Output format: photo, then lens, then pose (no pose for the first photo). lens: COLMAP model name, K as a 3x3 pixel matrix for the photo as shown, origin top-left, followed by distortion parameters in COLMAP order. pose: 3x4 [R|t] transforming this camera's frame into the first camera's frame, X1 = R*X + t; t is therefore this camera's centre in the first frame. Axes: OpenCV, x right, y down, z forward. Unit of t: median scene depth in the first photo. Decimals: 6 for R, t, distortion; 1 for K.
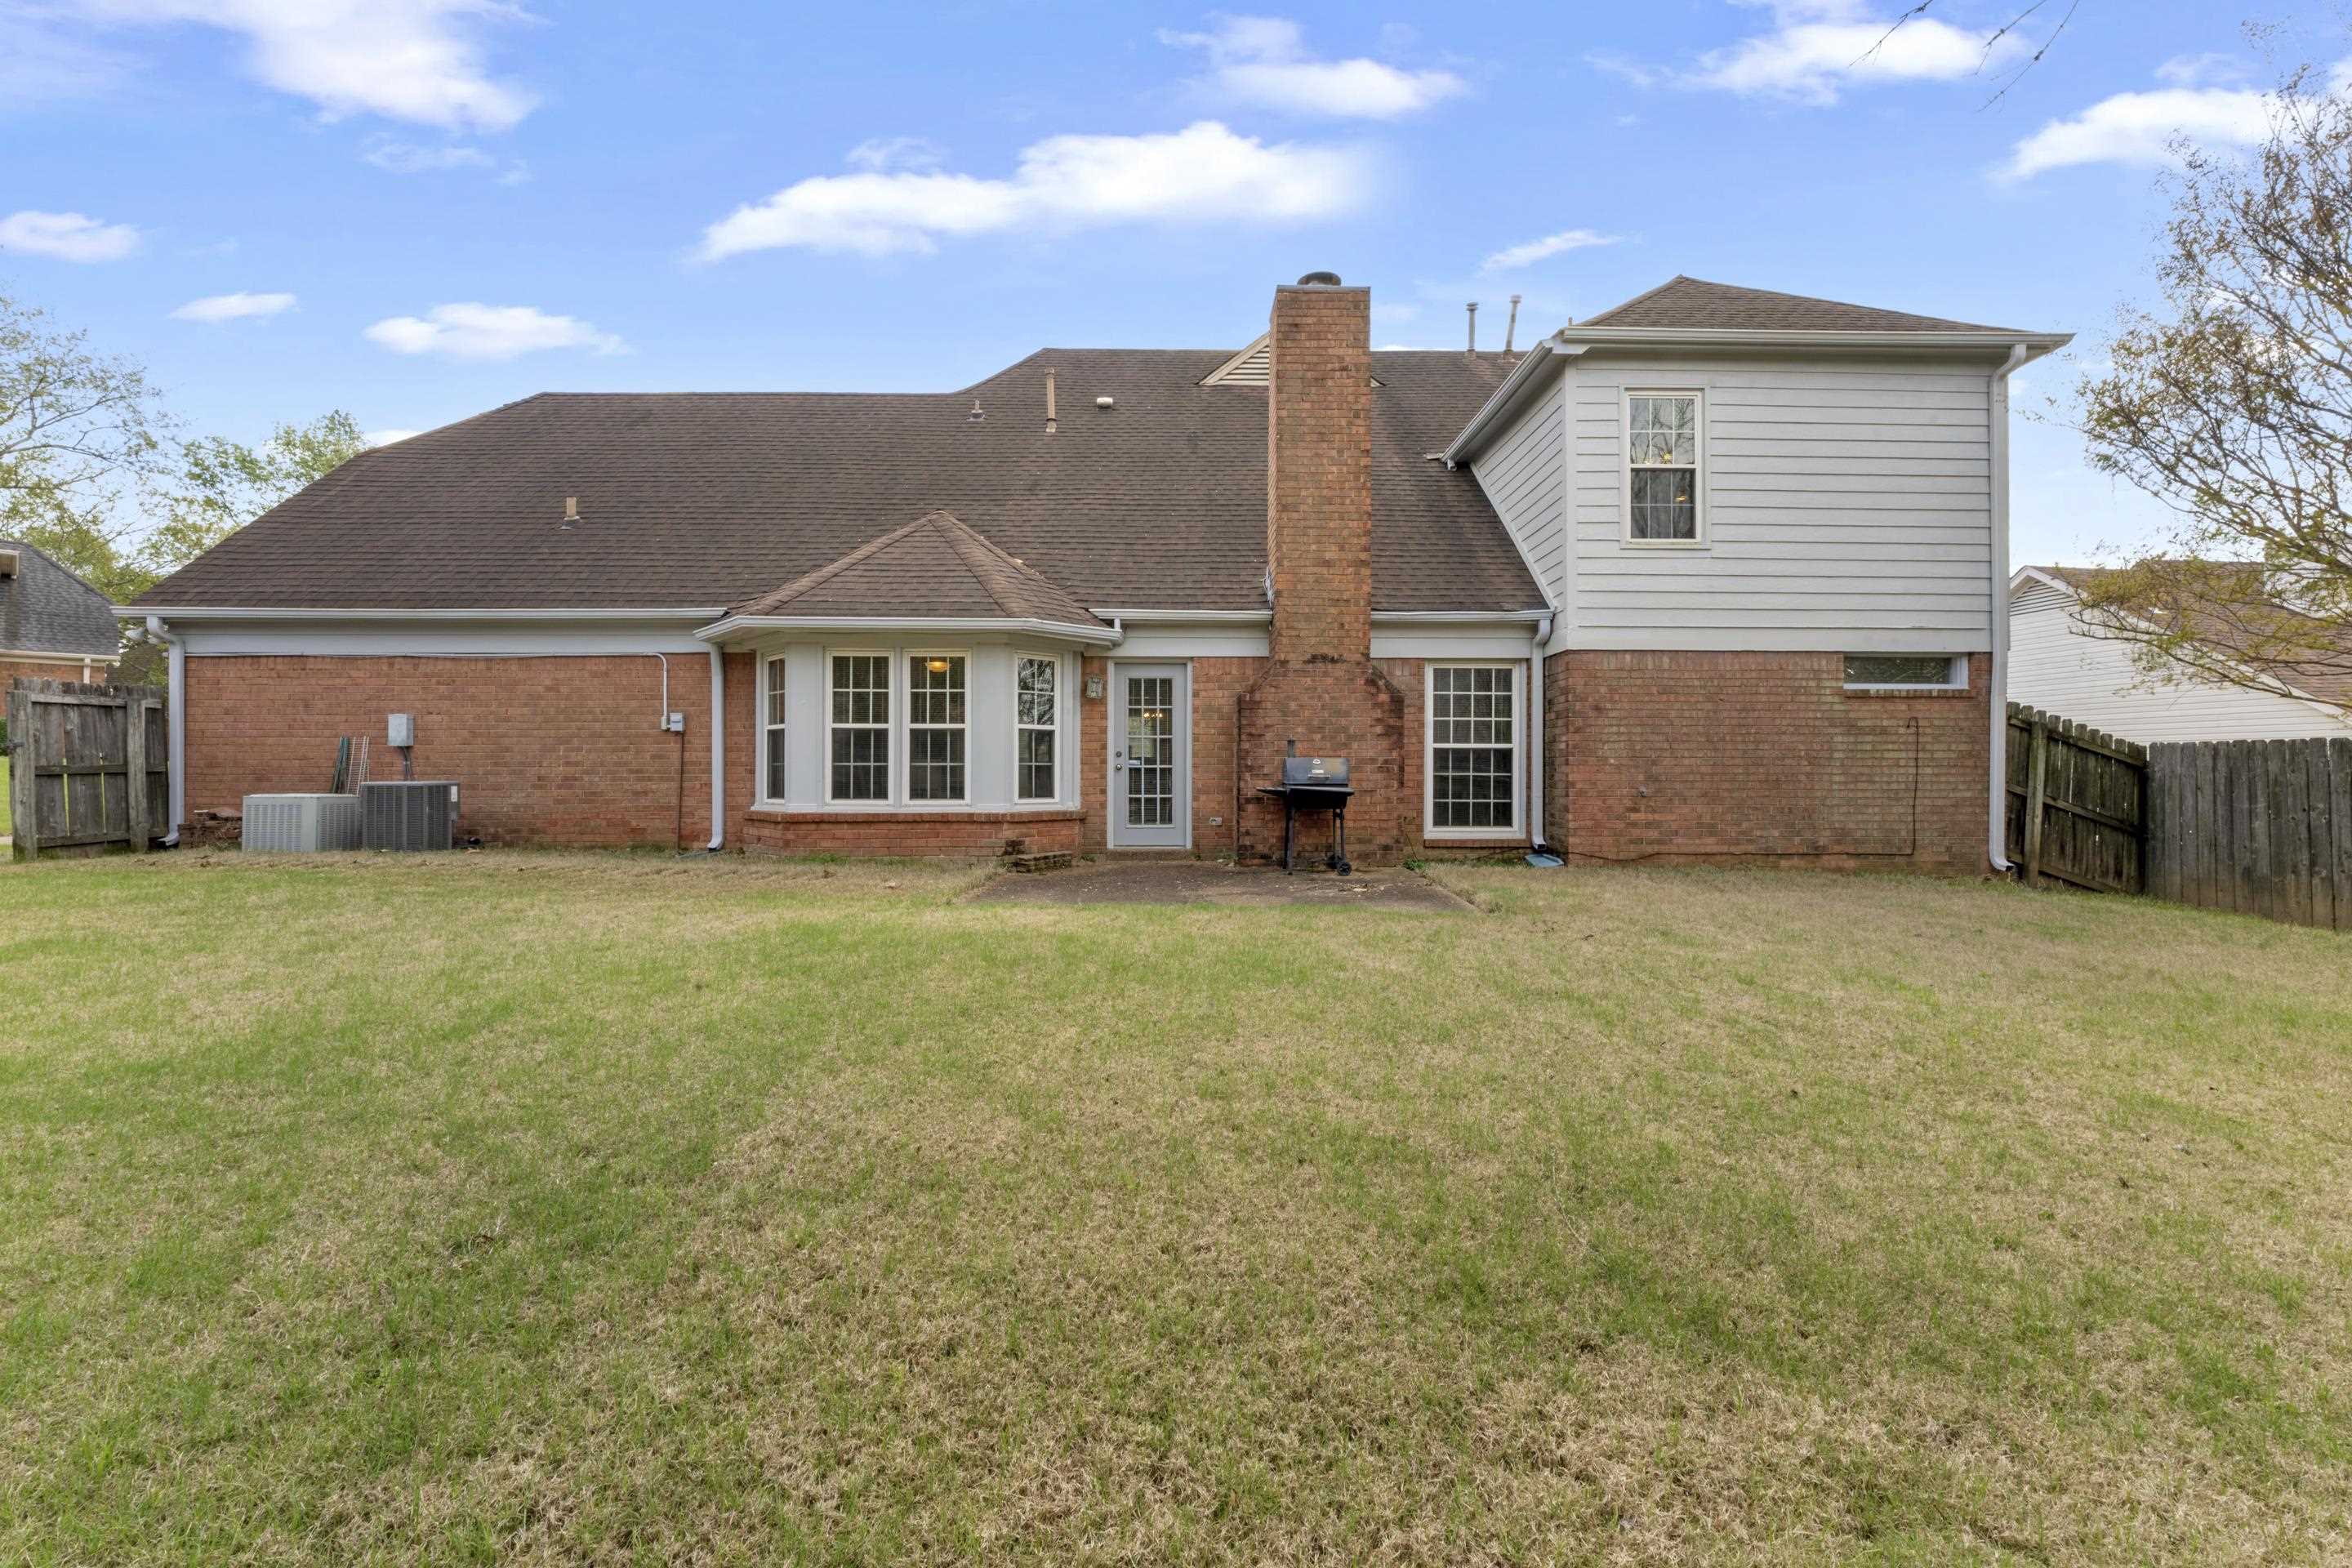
lens RADIAL K [[949.6, 0, 1180.4], [0, 949.6, 771.5], [0, 0, 1]] dist [0.001077, 0.000063]
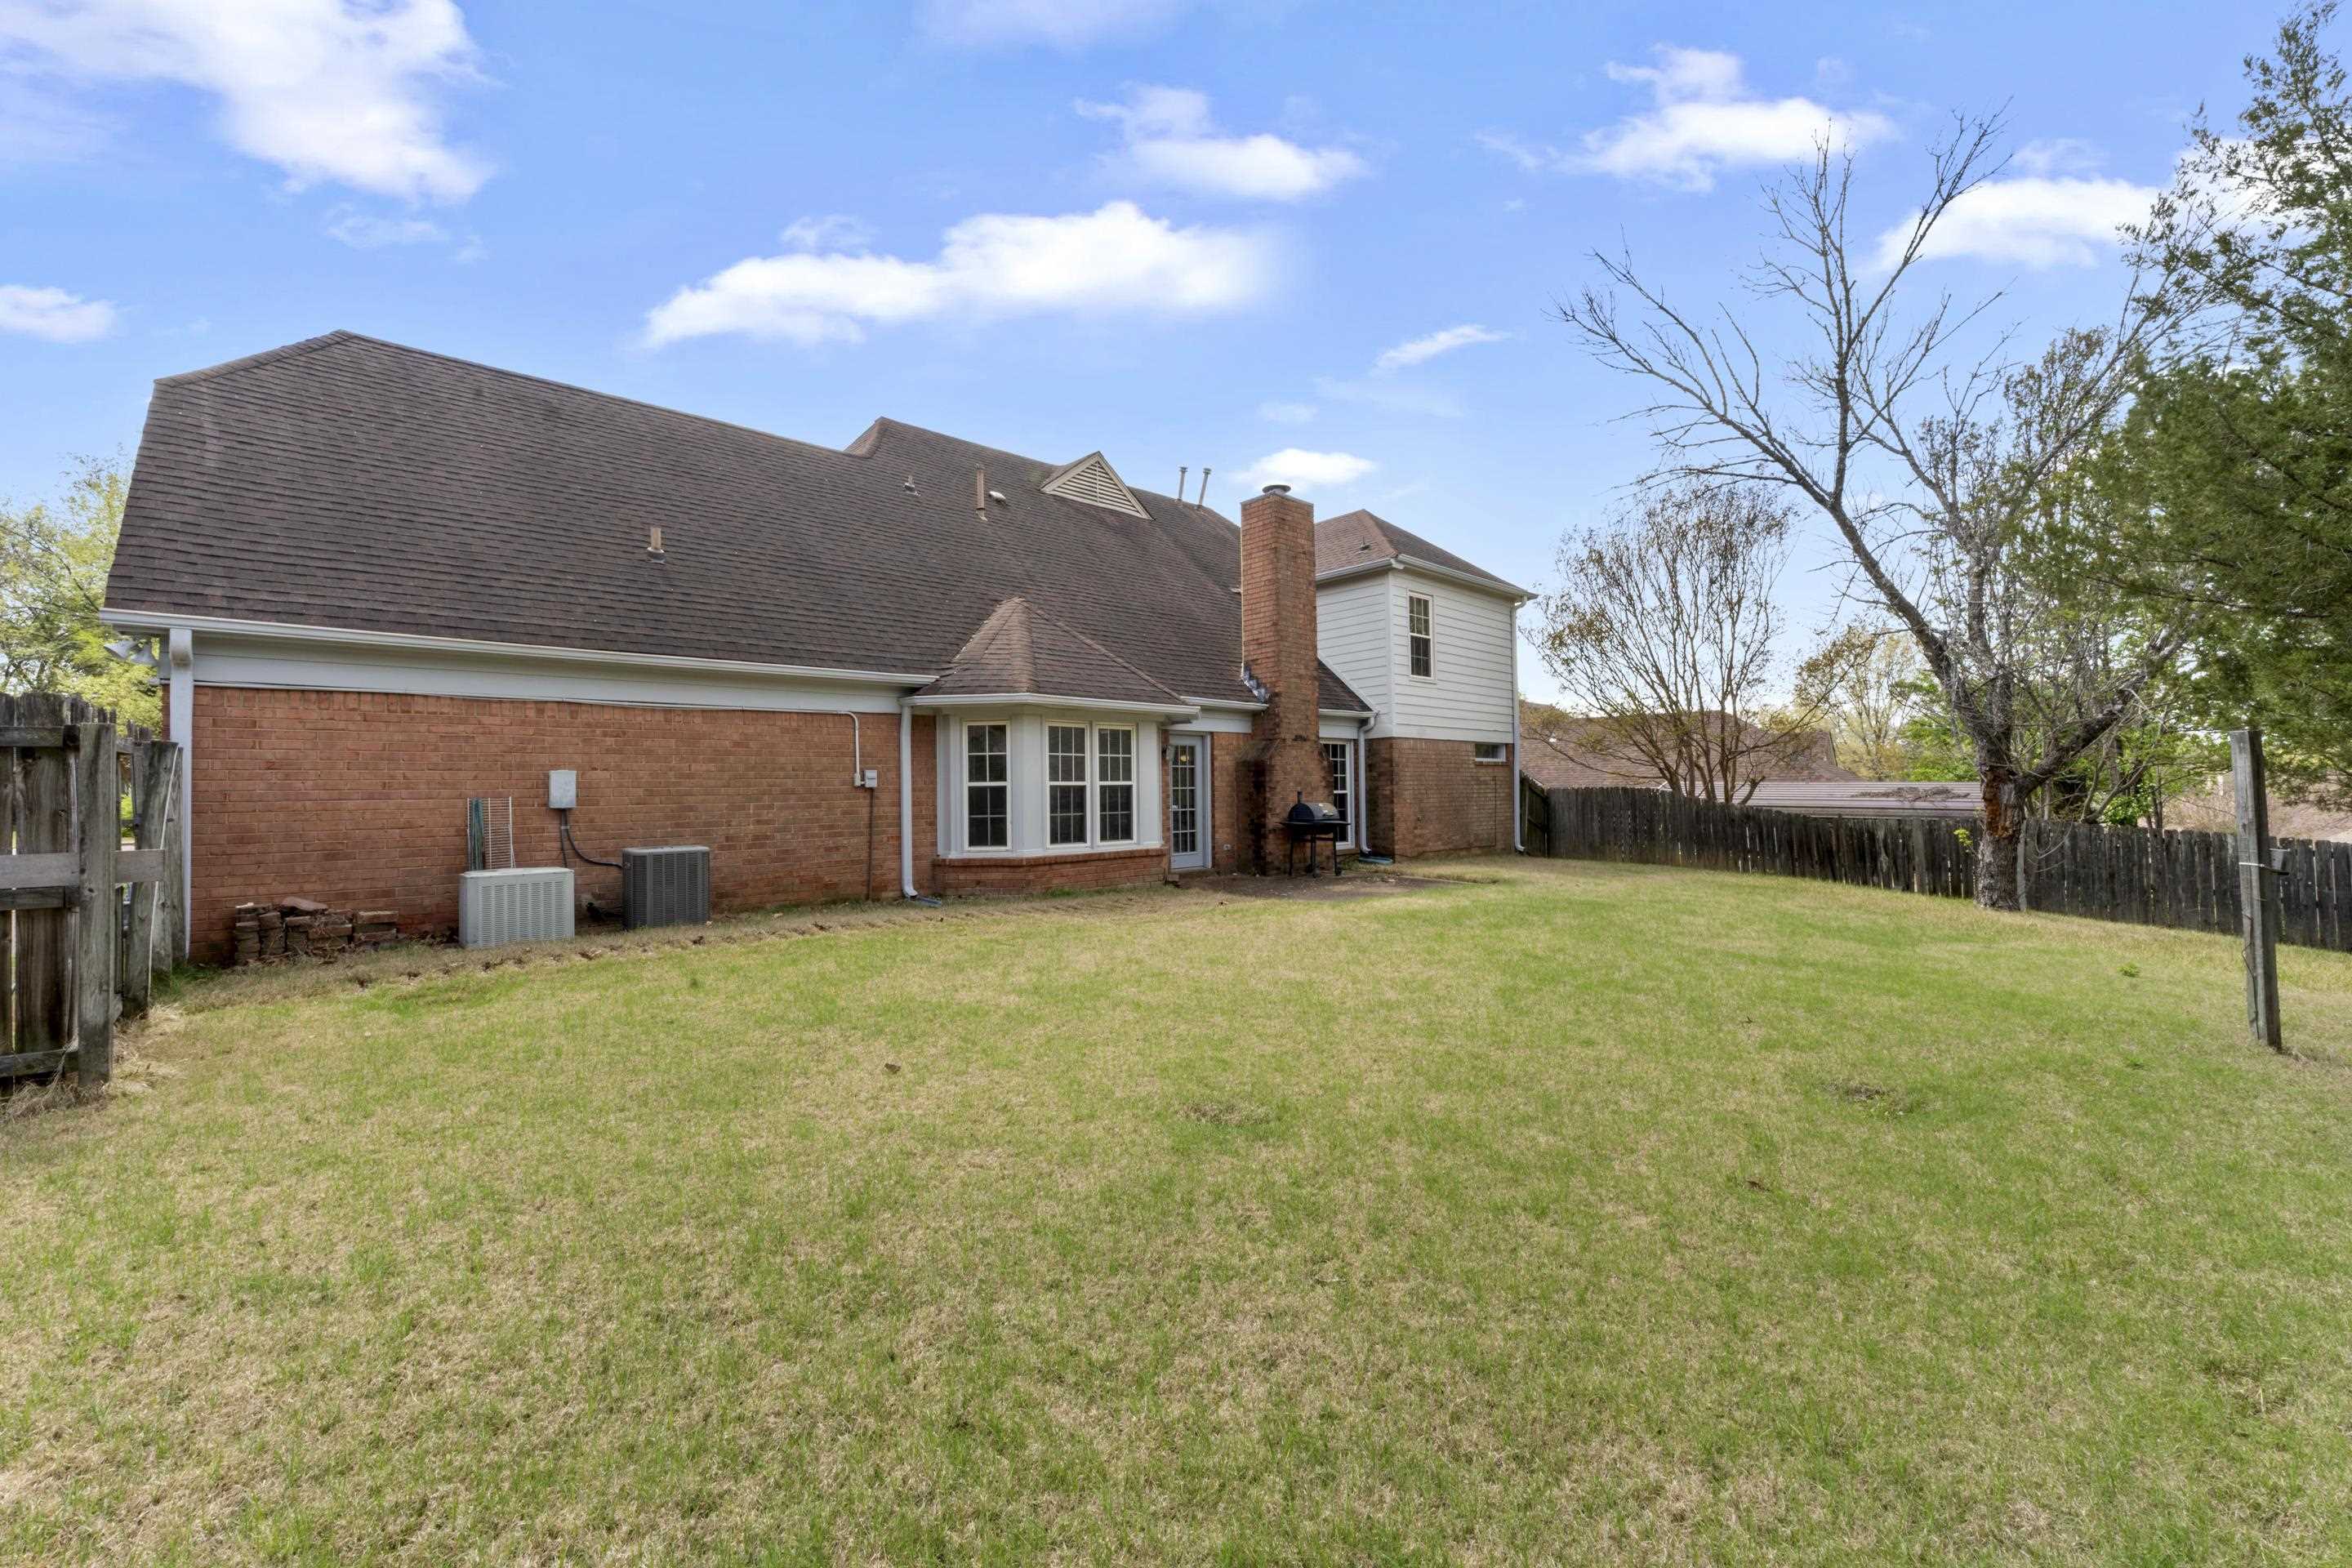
lens RADIAL K [[949.6, 0, 1181.0], [0, 949.6, 787.7], [0, 0, 1]] dist [0.001077, 0.000063]
pose [[0.731560, -0.008128, 0.681728, -1.045177], [0.015580, 0.999867, -0.004798, -0.033650], [-0.681599, 0.014131, 0.731590, 0.001256]]
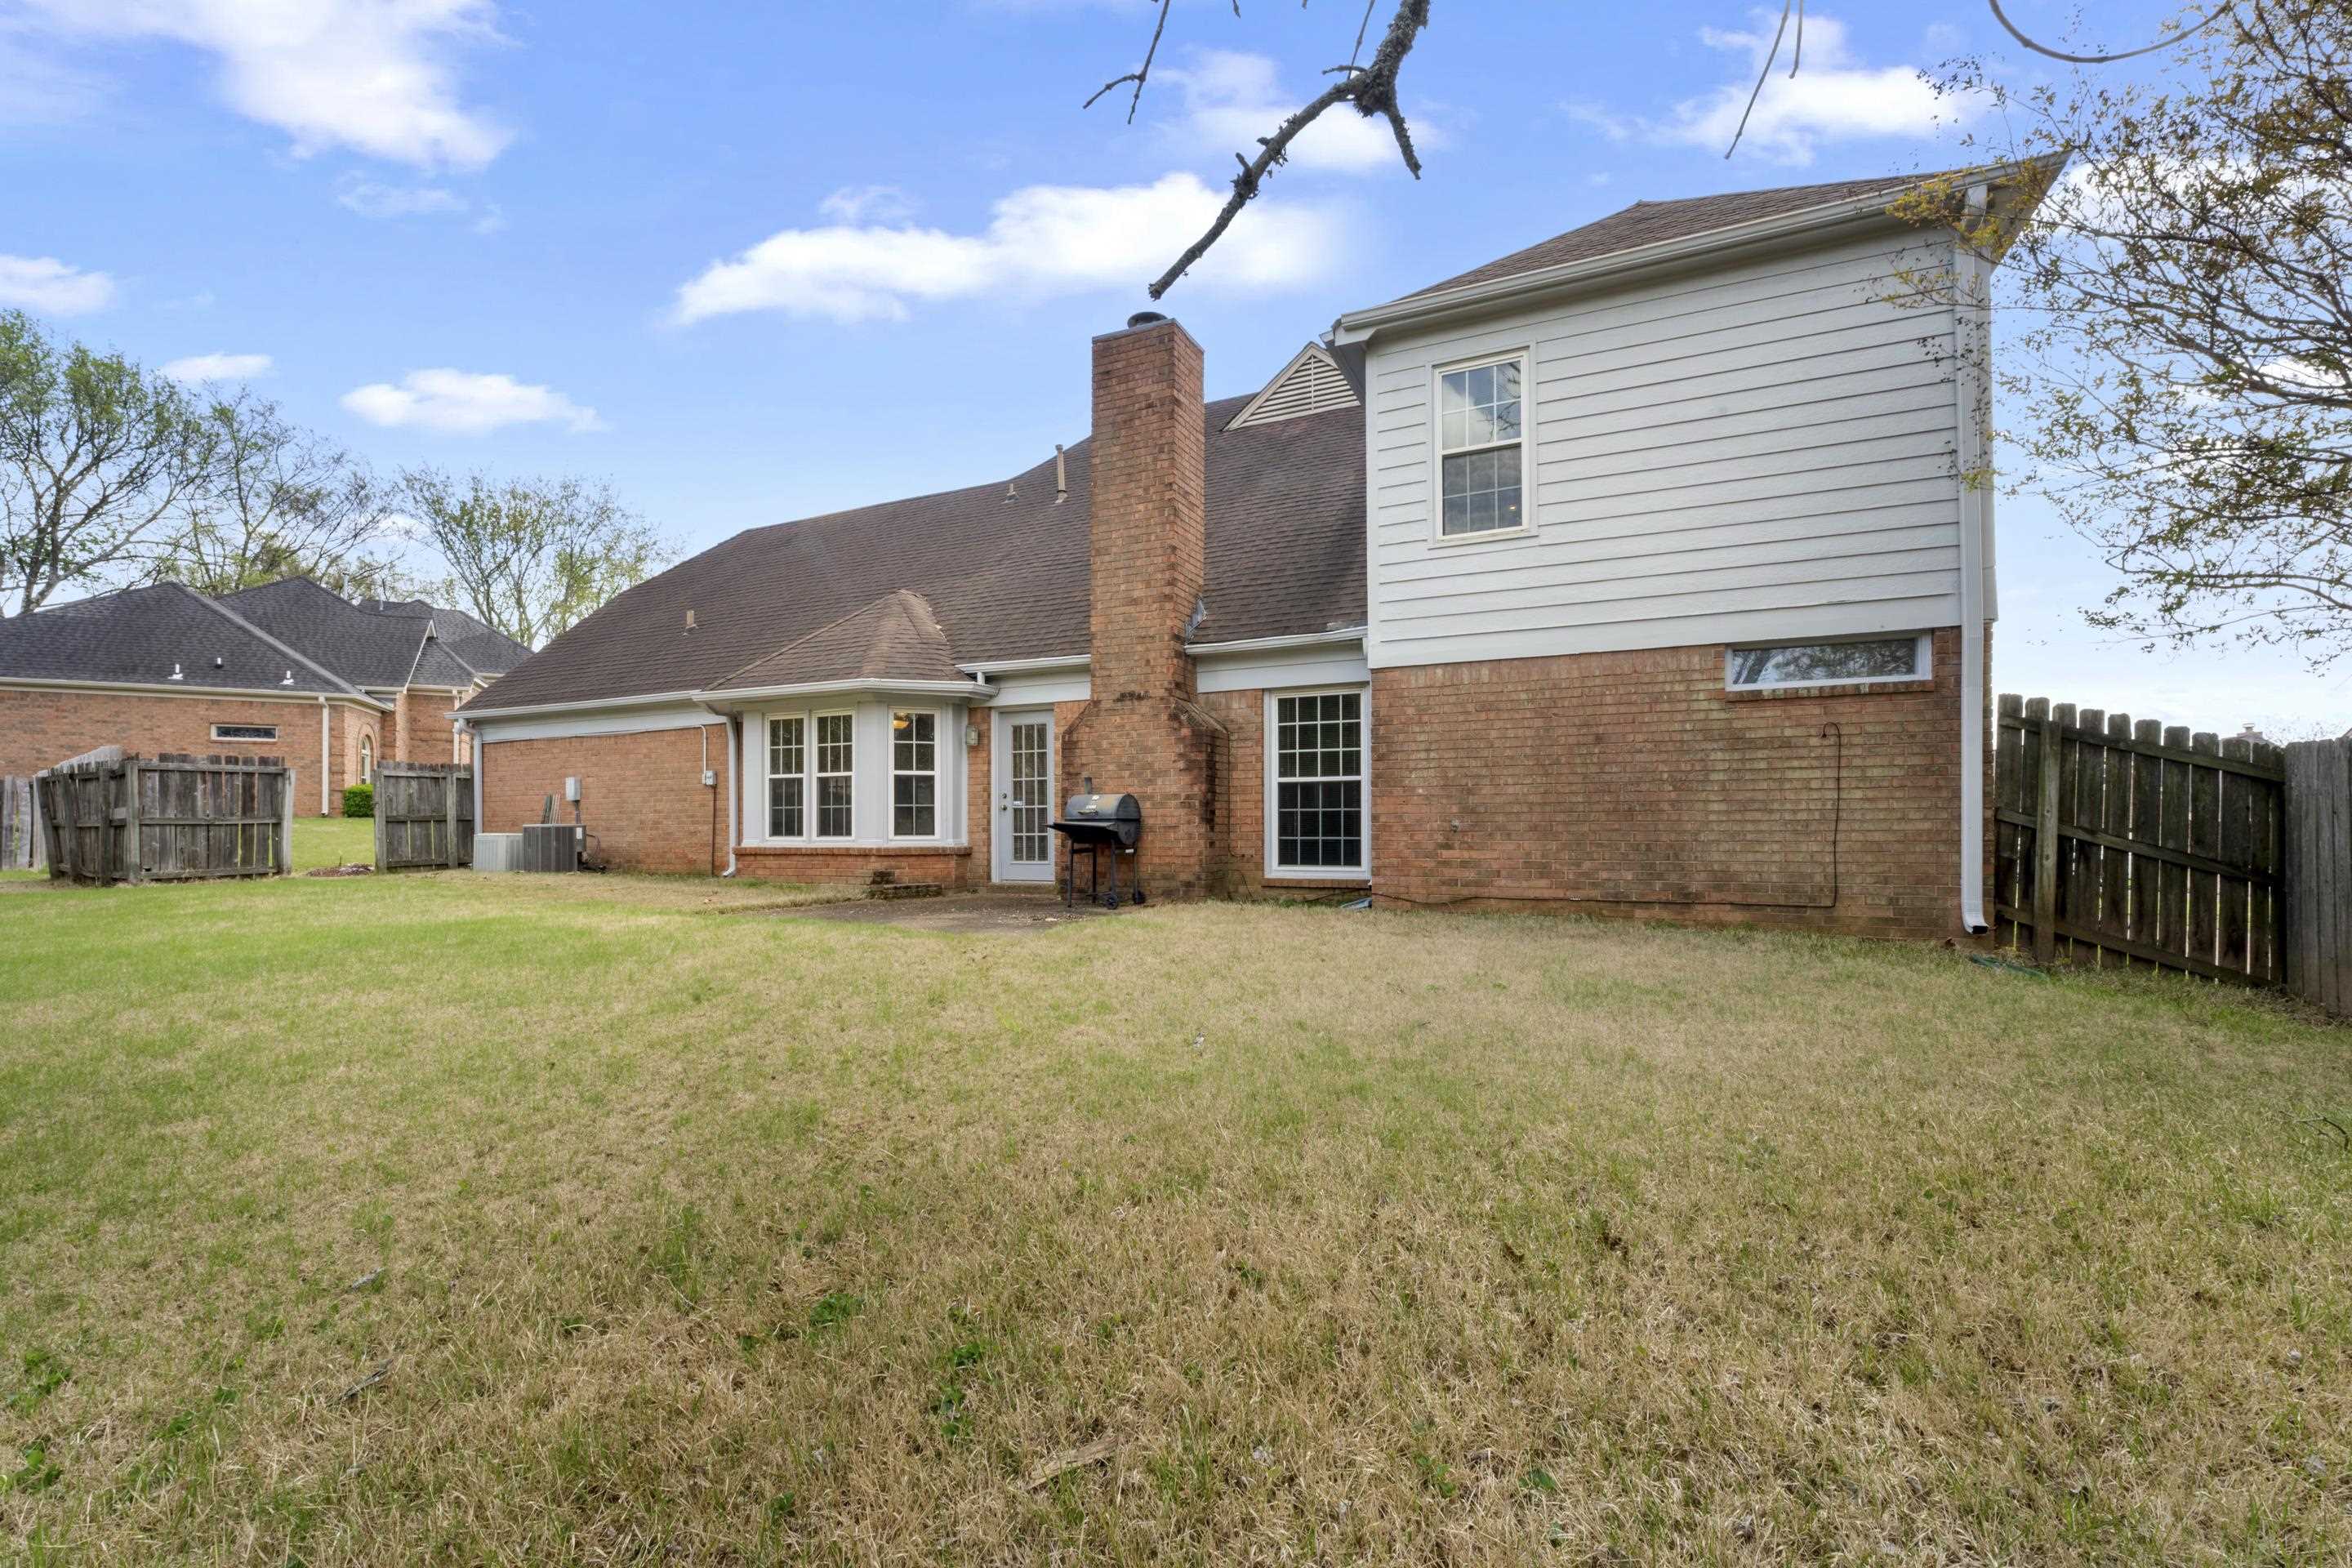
lens RADIAL K [[949.6, 0, 1174.1], [0, 949.6, 825.0], [0, 0, 1]] dist [0.001077, 0.000063]
pose [[0.905197, -0.007540, -0.424926, 0.618691], [0.006292, 0.999971, -0.004341, 0.022904], [0.424946, 0.001256, 0.905218, 0.104741]]
